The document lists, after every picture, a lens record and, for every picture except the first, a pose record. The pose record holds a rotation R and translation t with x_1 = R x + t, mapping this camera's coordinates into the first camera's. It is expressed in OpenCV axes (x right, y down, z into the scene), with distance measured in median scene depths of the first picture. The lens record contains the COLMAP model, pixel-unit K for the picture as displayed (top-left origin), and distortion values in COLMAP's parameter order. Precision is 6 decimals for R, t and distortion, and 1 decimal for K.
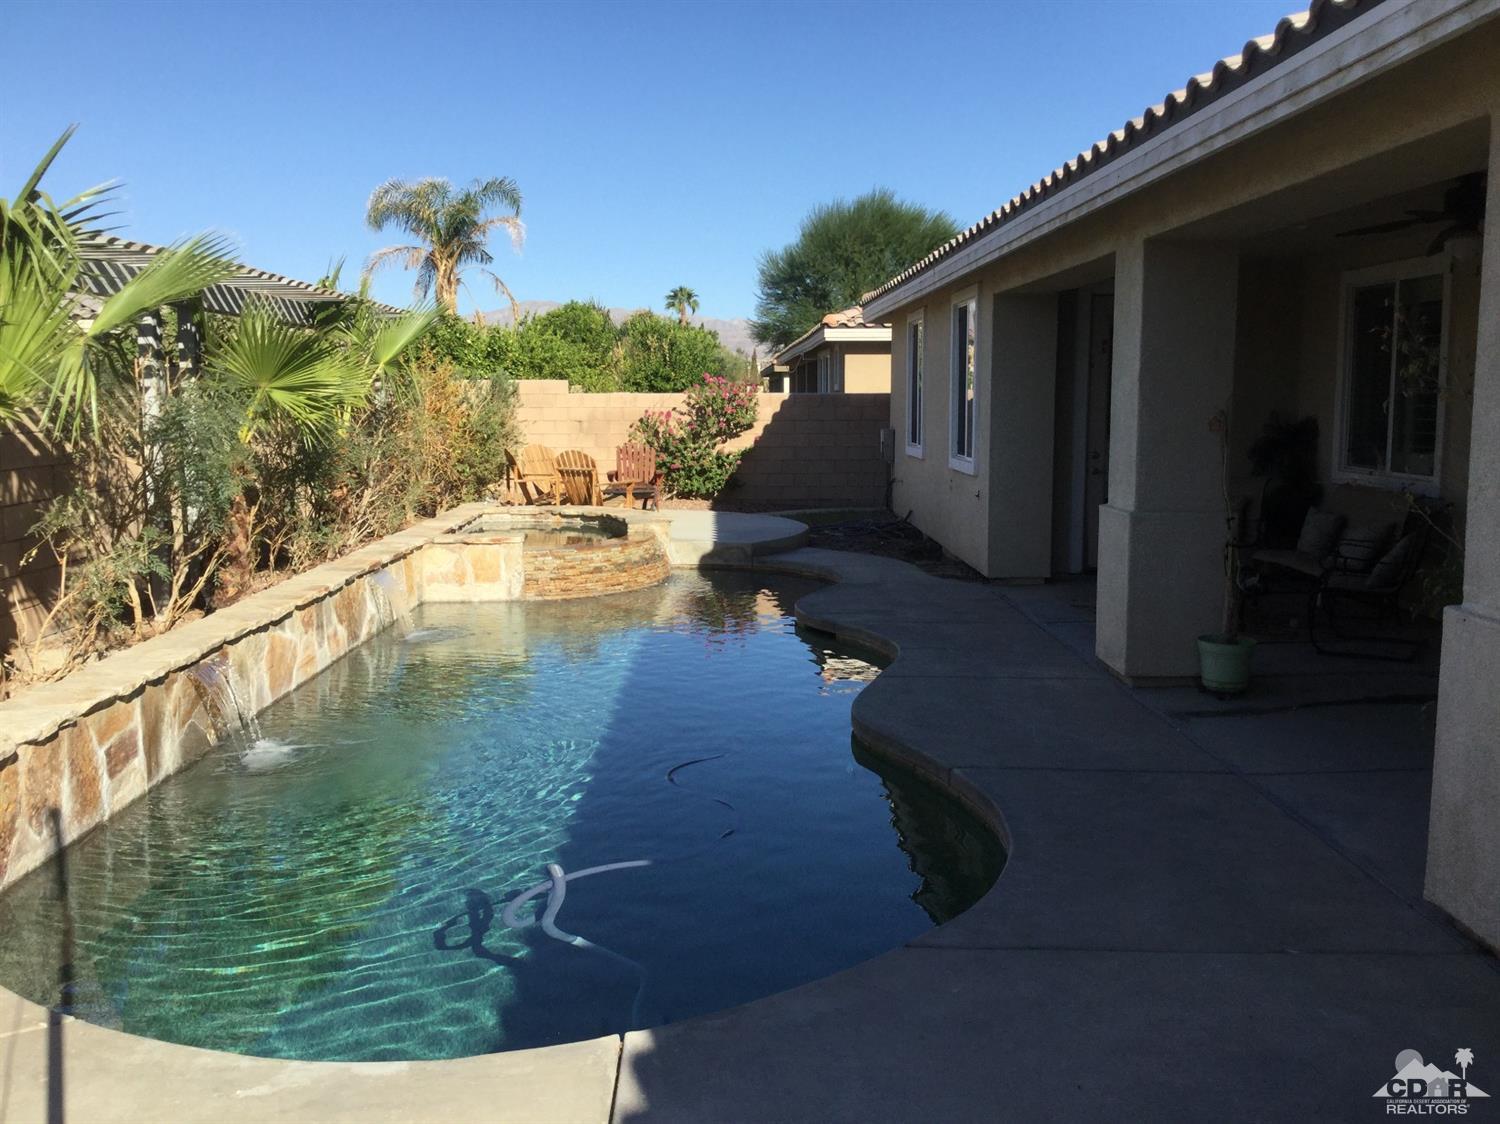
lens RADIAL K [[1365.2, 0, 750.0], [0, 1365.2, 562.0], [0, 0, 1]] dist [0.142268, -0.352378]
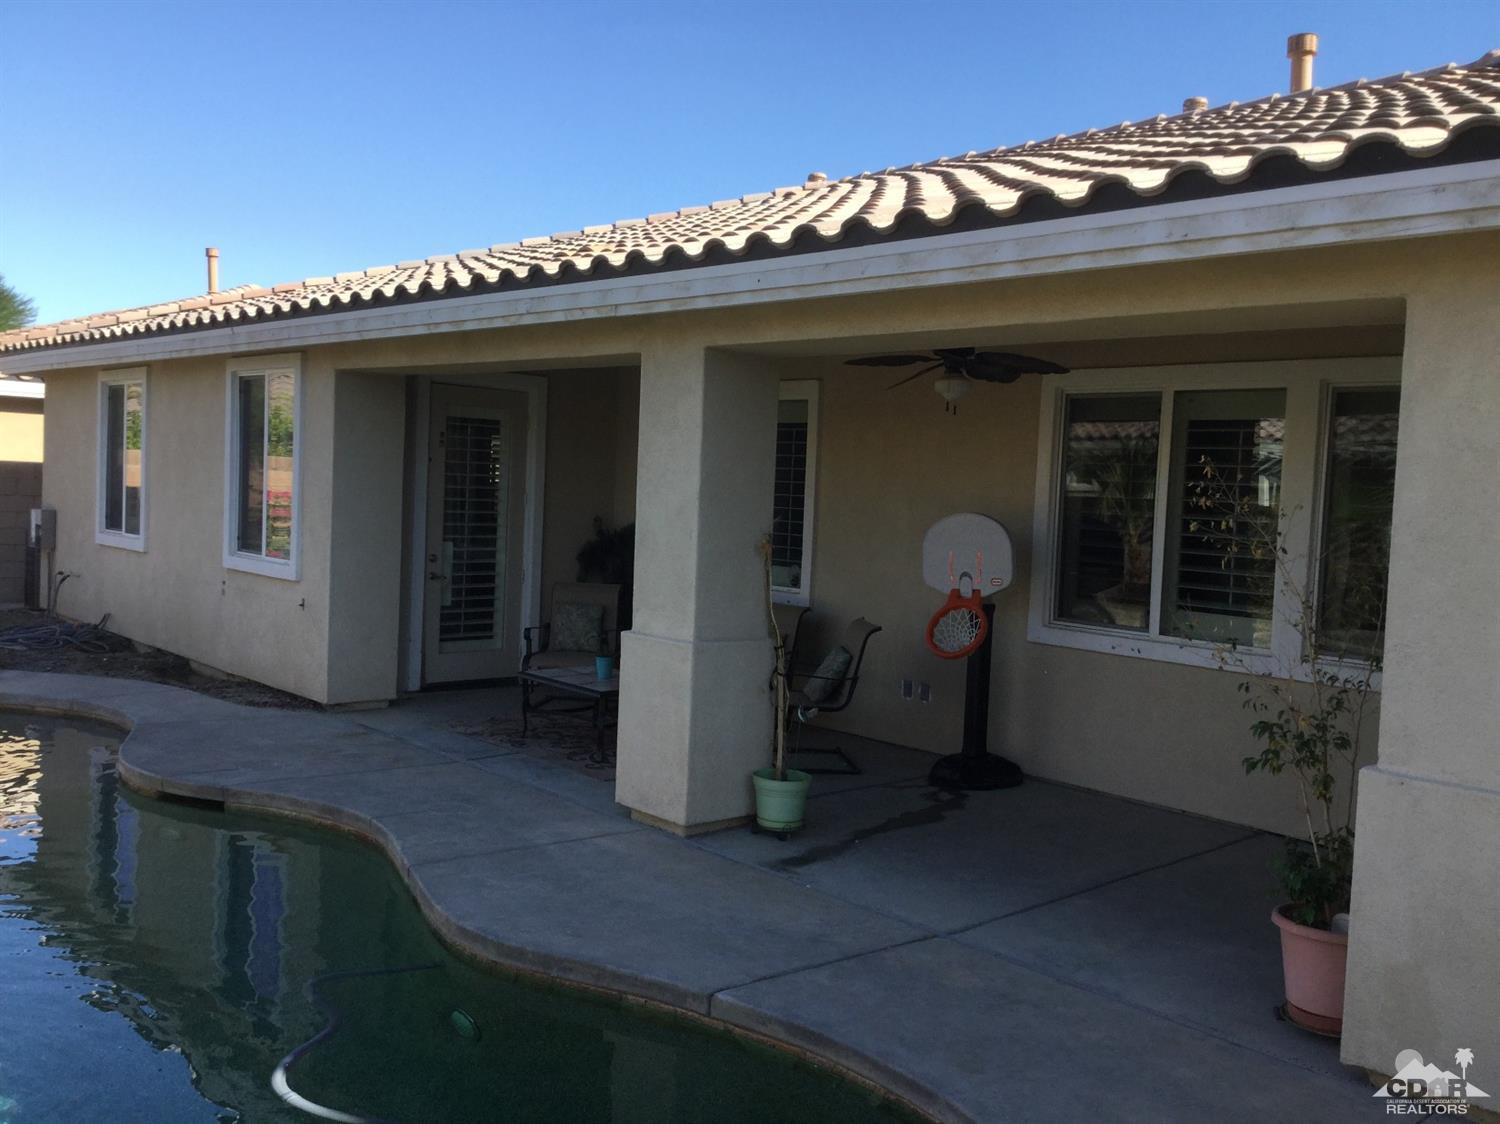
lens RADIAL K [[1365.2, 0, 750.0], [0, 1365.2, 562.0], [0, 0, 1]] dist [0.142268, -0.352378]
pose [[0.744913, 0.005206, 0.667141, -0.156853], [0.028040, 0.998842, -0.039103, -0.028243], [-0.666572, 0.047836, 0.743904, 0.162668]]
